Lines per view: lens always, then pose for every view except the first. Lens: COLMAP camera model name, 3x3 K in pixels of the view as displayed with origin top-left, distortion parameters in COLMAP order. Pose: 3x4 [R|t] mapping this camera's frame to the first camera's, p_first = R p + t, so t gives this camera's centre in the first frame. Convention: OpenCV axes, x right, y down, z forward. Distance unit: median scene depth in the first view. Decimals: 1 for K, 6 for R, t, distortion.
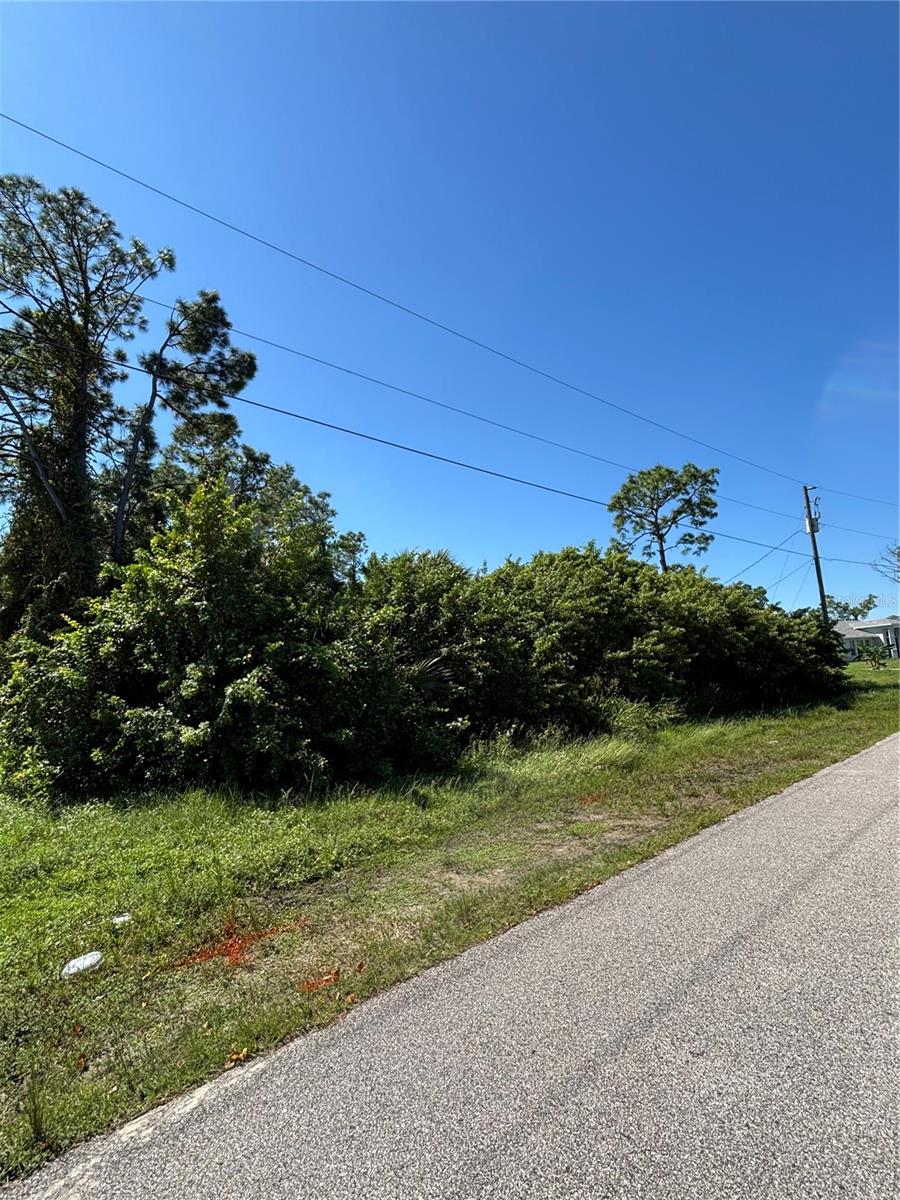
lens RADIAL K [[551.6, 0, 450.0], [0, 551.6, 600.0], [0, 0, 1]] dist [-0.017359, 0.001916]
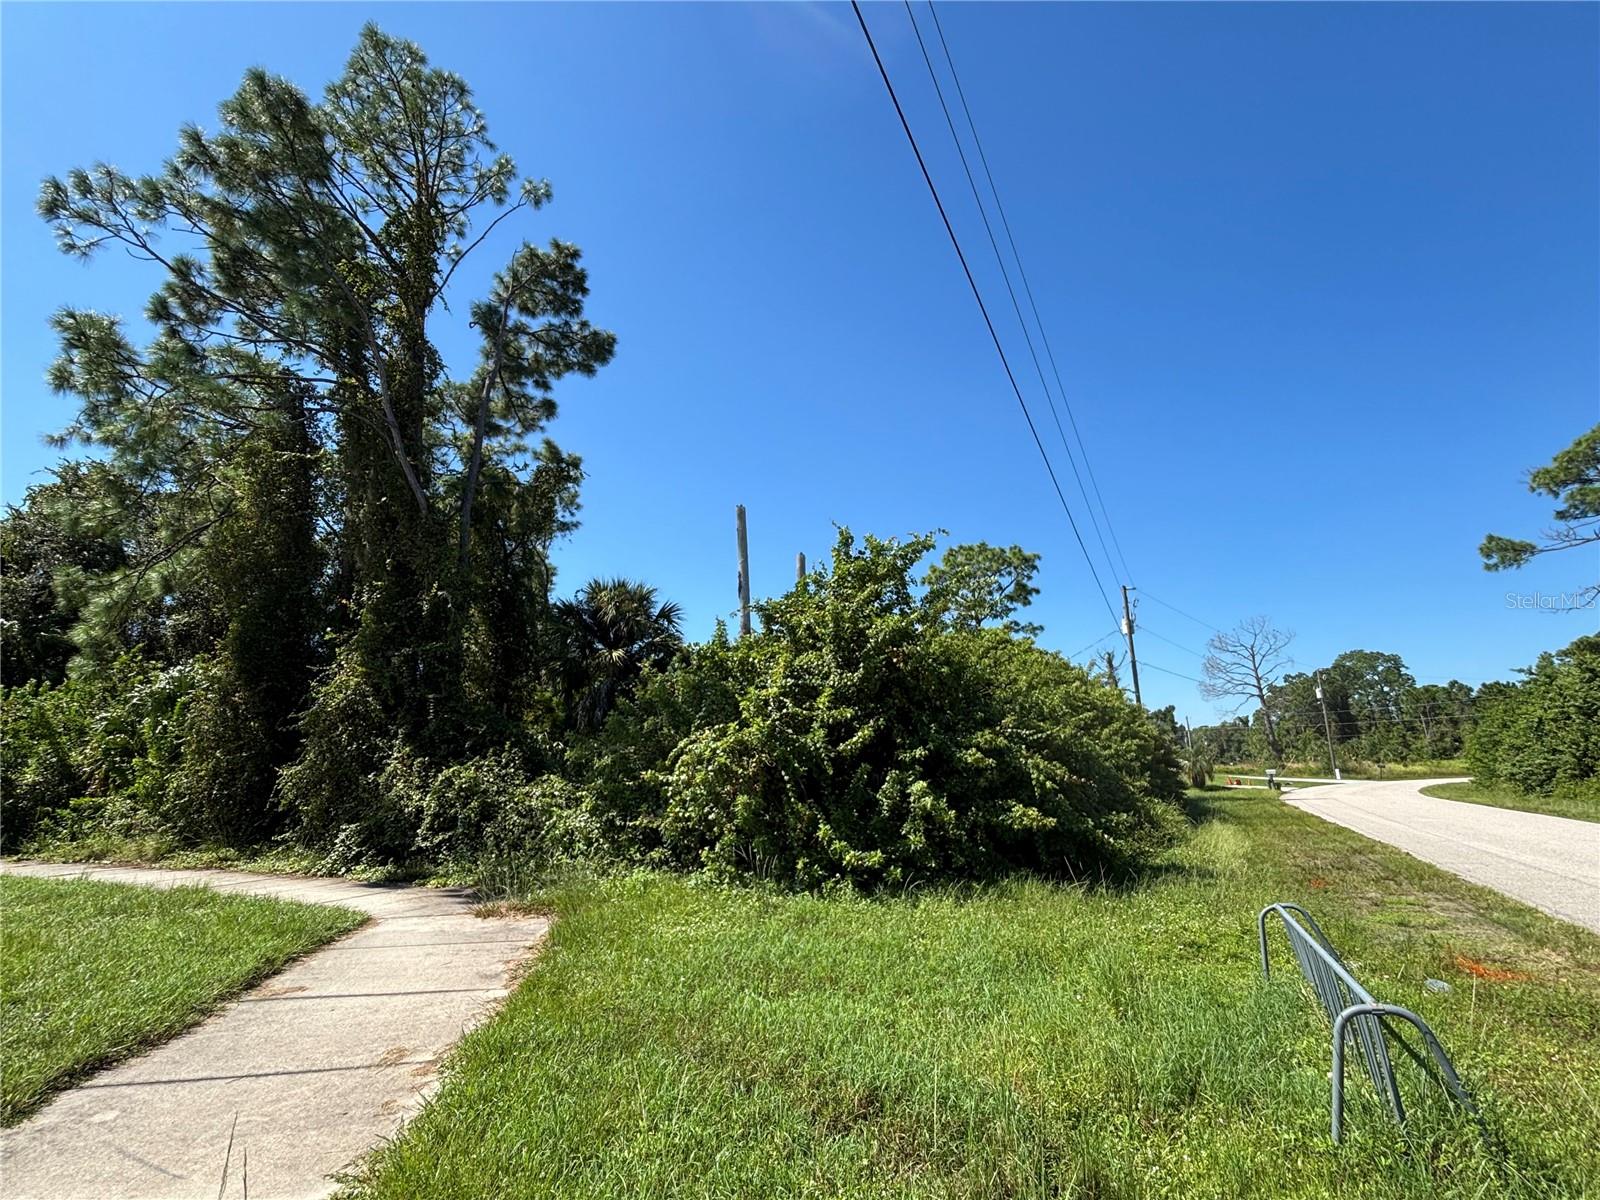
lens RADIAL K [[735.5, 0, 799.3], [0, 735.5, 593.7], [0, 0, 1]] dist [-0.017359, 0.001916]
pose [[0.932313, 0.113266, 0.343459, -0.367371], [-0.075466, 0.989714, -0.121537, 0.008164], [-0.353692, 0.087391, 0.931271, -0.003574]]
